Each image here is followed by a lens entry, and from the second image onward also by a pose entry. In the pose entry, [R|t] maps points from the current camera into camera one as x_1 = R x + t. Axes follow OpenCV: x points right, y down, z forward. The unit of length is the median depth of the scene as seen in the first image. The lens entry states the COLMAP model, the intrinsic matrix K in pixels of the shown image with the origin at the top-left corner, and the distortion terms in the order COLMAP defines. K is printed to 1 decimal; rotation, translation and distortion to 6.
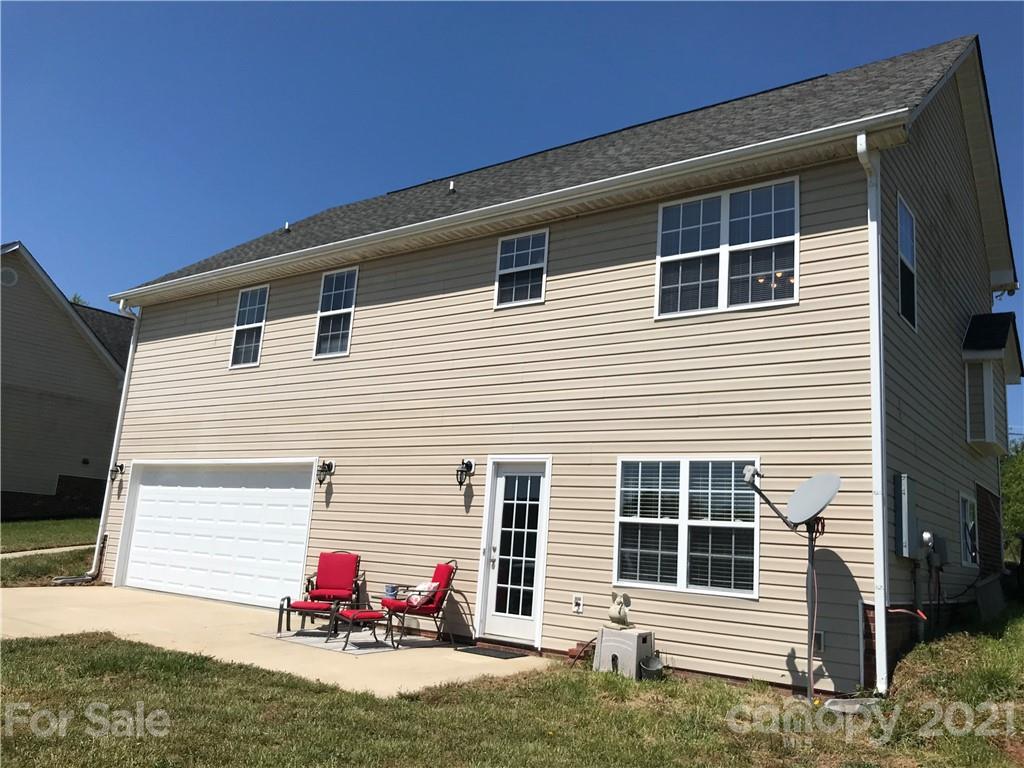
lens RADIAL K [[853.6, 0, 512.0], [0, 853.6, 384.0], [0, 0, 1]] dist [0.096986, -0.205297]
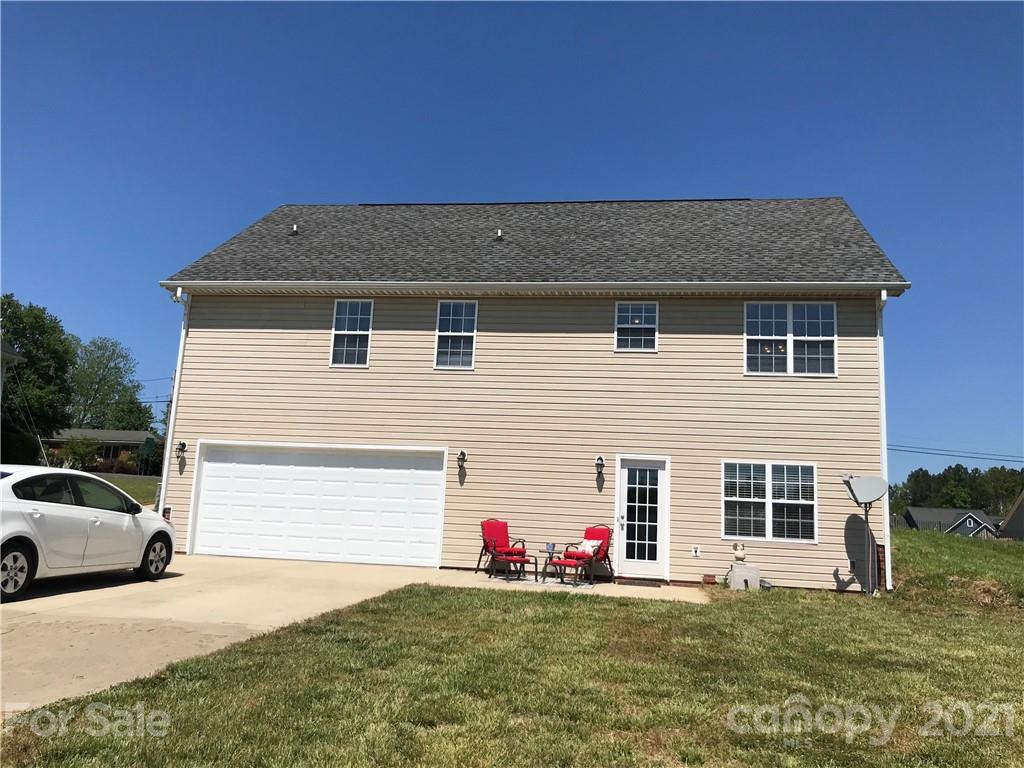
lens RADIAL K [[853.6, 0, 512.0], [0, 853.6, 384.0], [0, 0, 1]] dist [0.096986, -0.205297]
pose [[0.883843, 0.054402, 0.464610, -0.921709], [-0.077899, 0.996463, 0.031513, -0.071381], [-0.461252, -0.064045, 0.884955, -0.216625]]
